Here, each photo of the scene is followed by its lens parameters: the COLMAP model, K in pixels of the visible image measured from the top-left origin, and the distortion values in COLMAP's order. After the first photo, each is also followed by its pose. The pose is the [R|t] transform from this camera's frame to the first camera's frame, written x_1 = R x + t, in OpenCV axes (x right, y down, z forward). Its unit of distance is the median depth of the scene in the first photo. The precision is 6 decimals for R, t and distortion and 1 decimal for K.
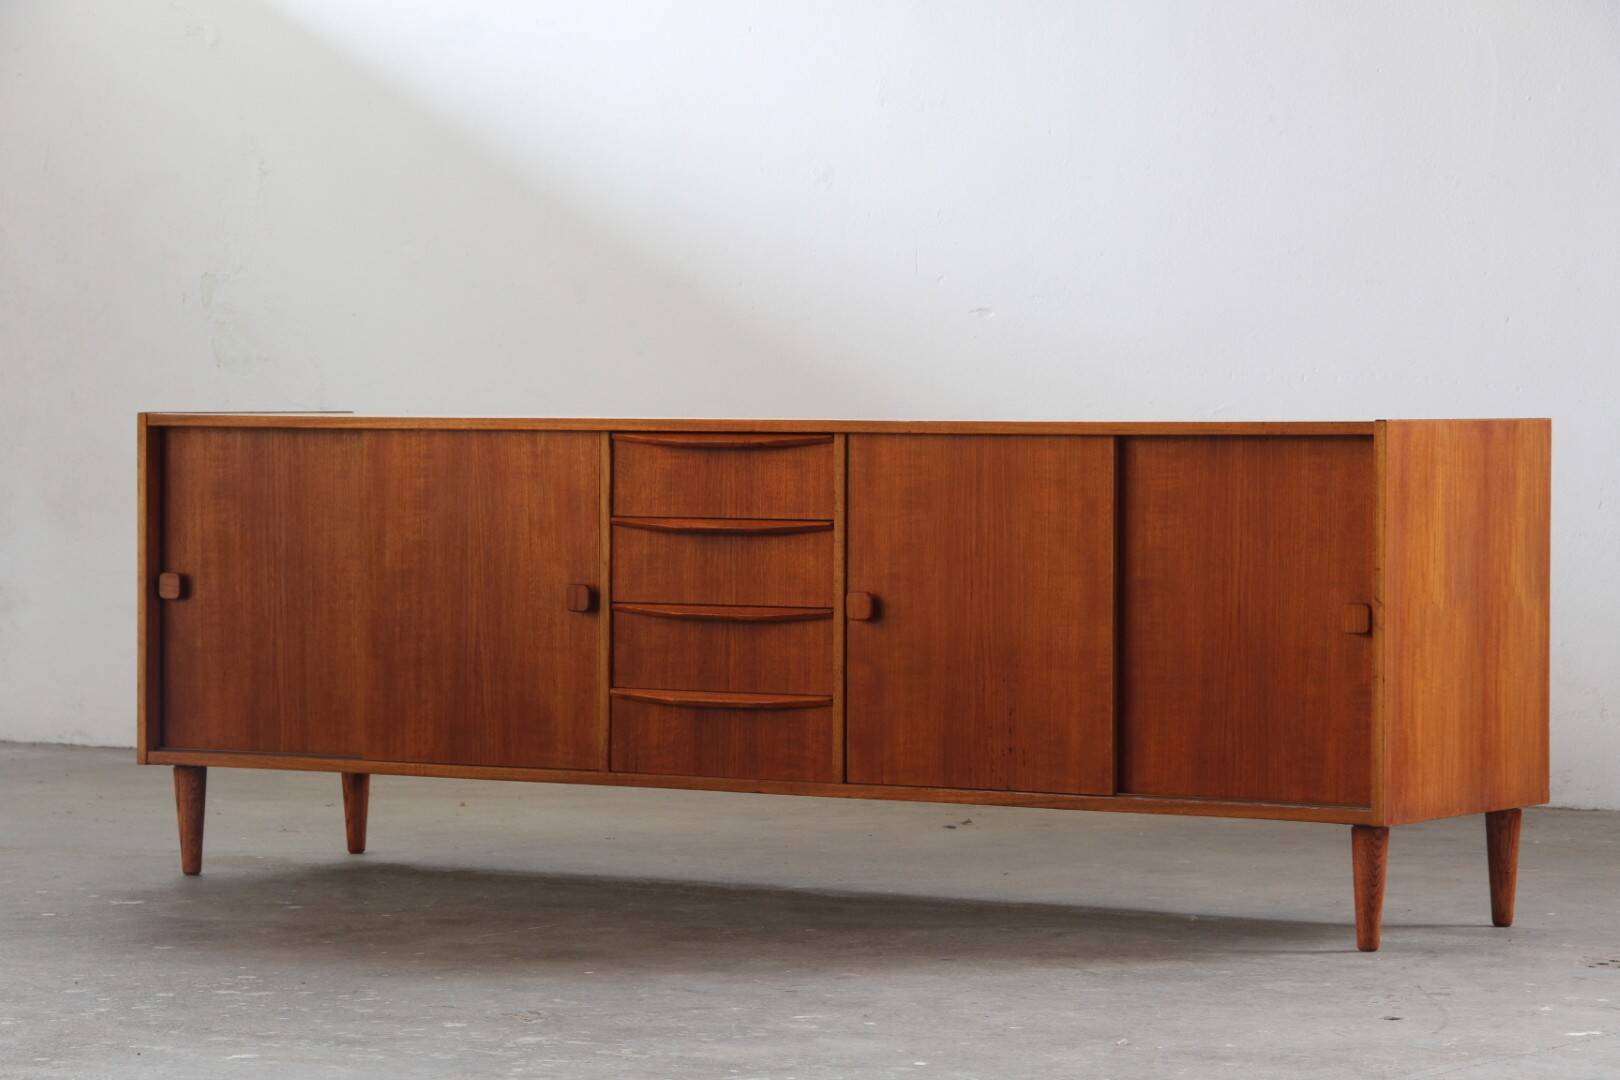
lens RADIAL K [[4088.1, 0, 810.0], [0, 4088.1, 540.0], [0, 0, 1]] dist [0.410828, -0.308220]
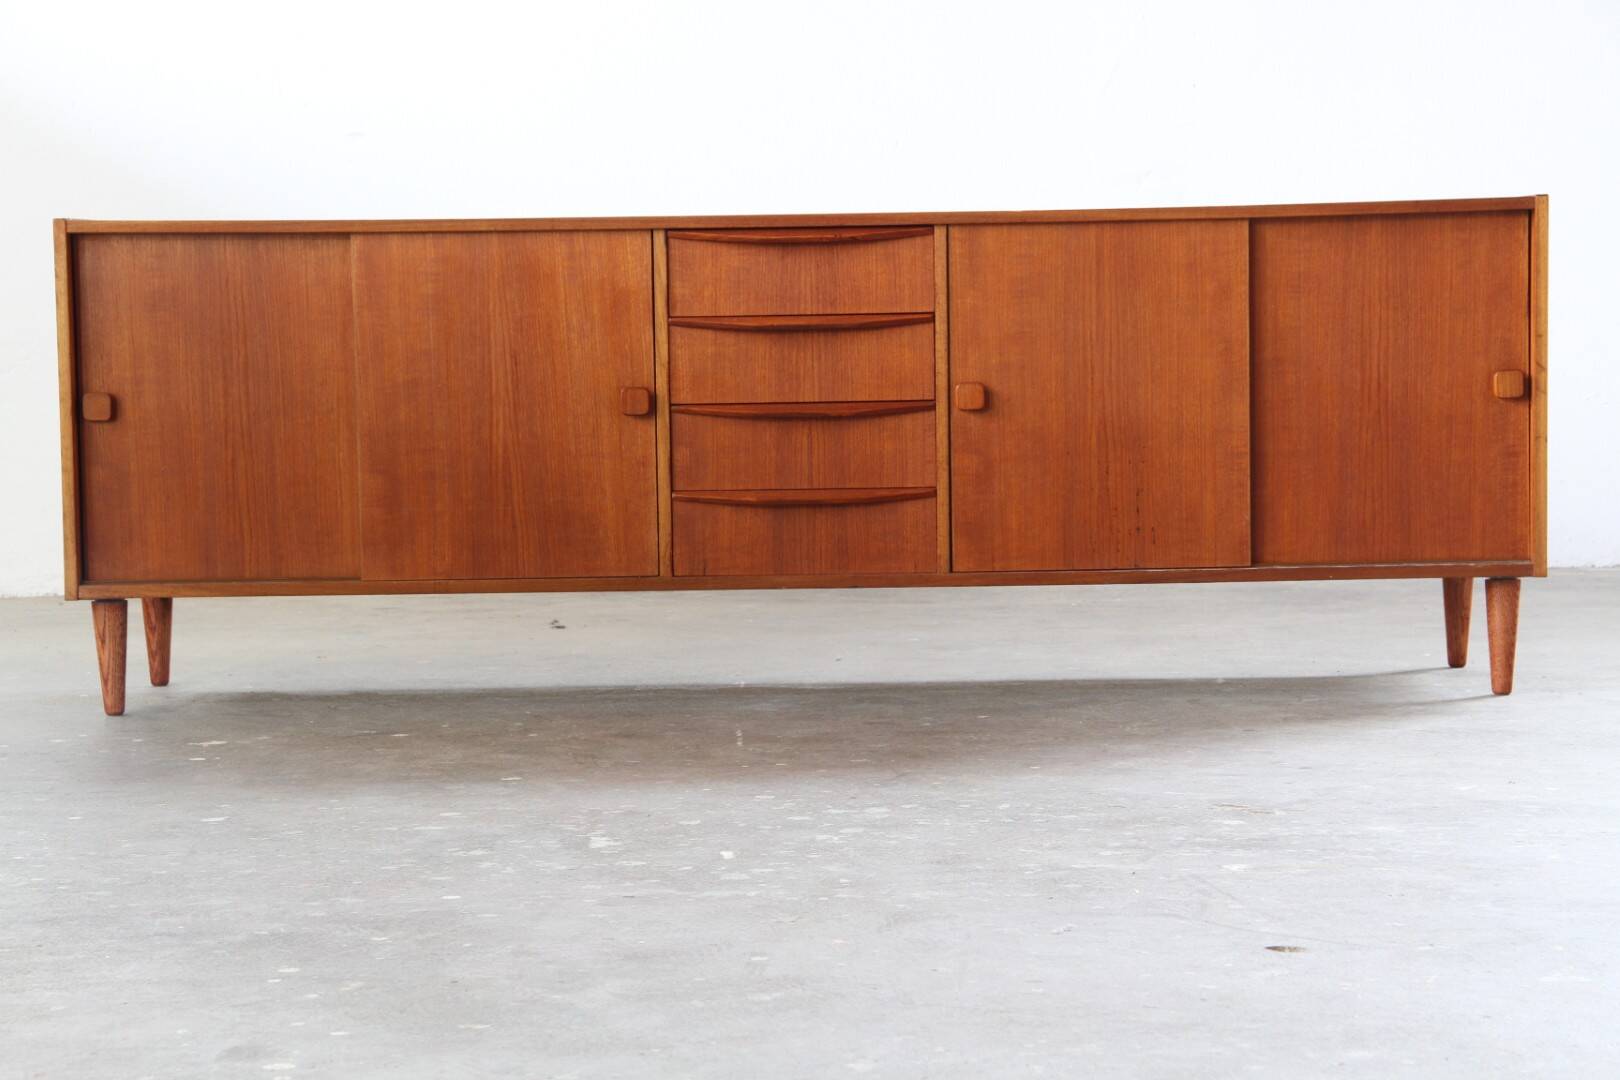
lens RADIAL K [[3434.3, 0, 780.1], [0, 3434.3, 575.2], [0, 0, 1]] dist [0.284313, 0.477335]
pose [[0.895221, -0.060989, 0.441430, -0.400129], [0.033105, 0.996955, 0.070605, -0.001390], [-0.444392, -0.048594, 0.894514, 0.252048]]
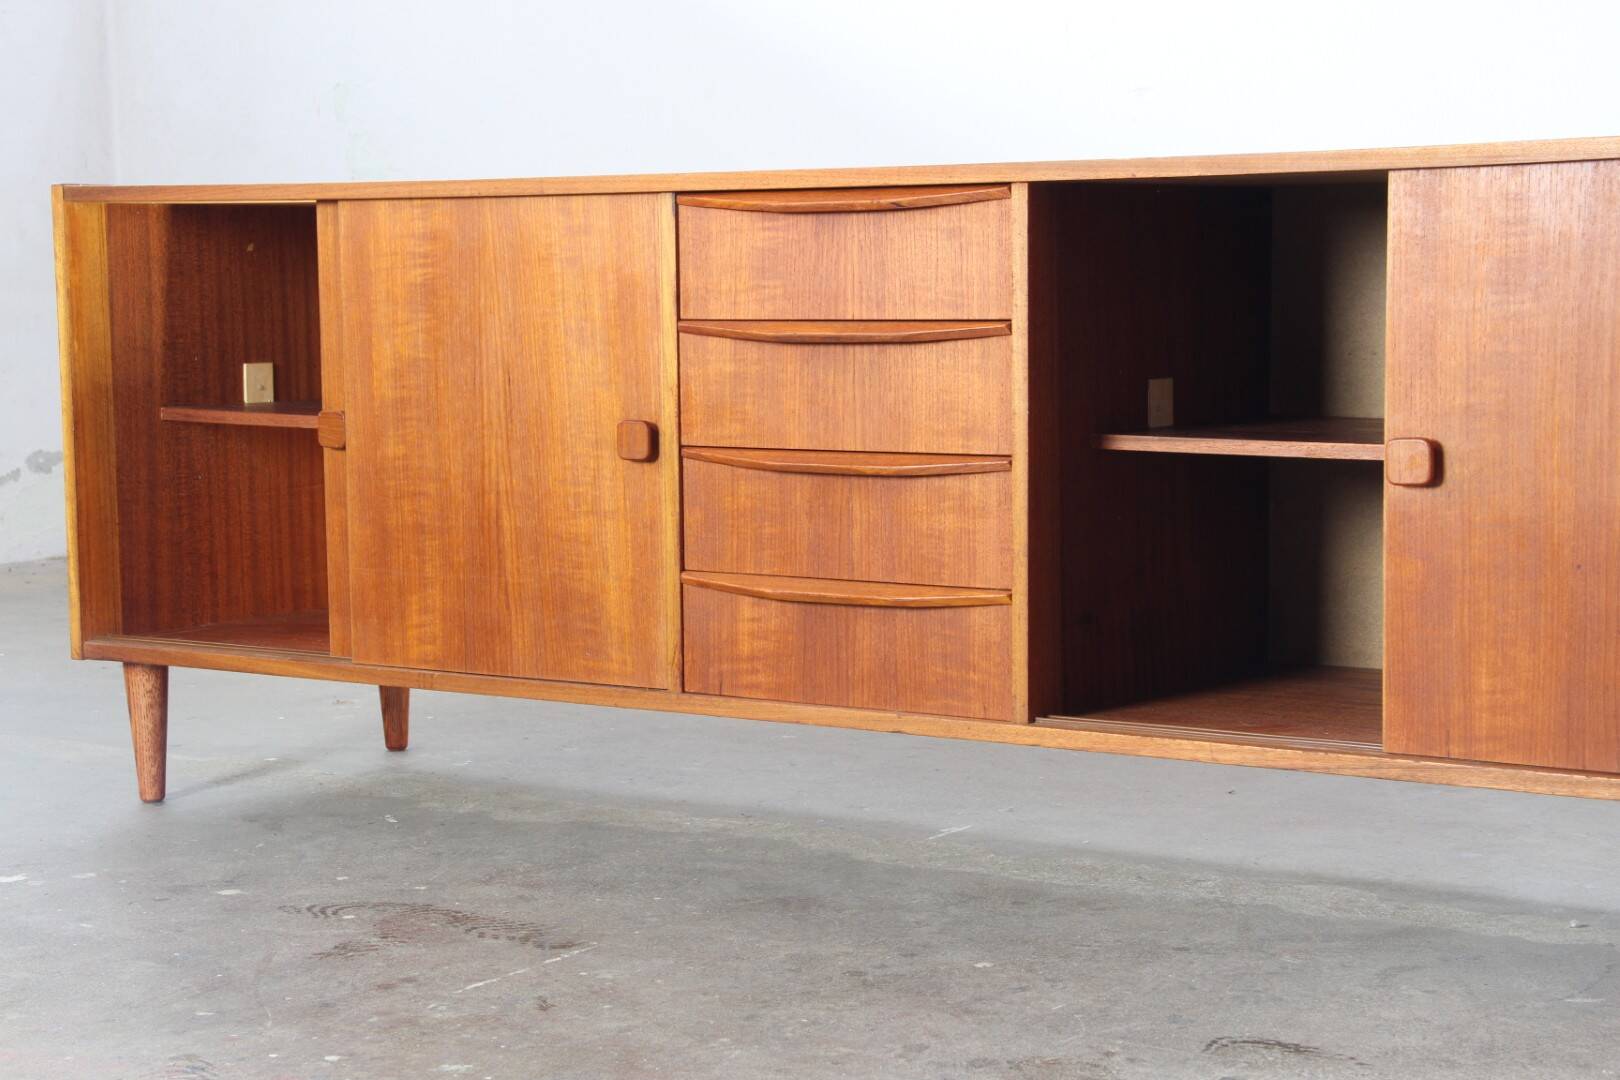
lens RADIAL K [[2774.7, 0, 808.5], [0, 2774.7, 560.1], [0, 0, 1]] dist [0.213114, -0.114214]
pose [[0.998815, -0.009906, -0.047656, -0.005519], [0.013546, 0.996964, 0.076682, -0.001074], [0.046751, -0.077237, 0.995916, 0.549307]]
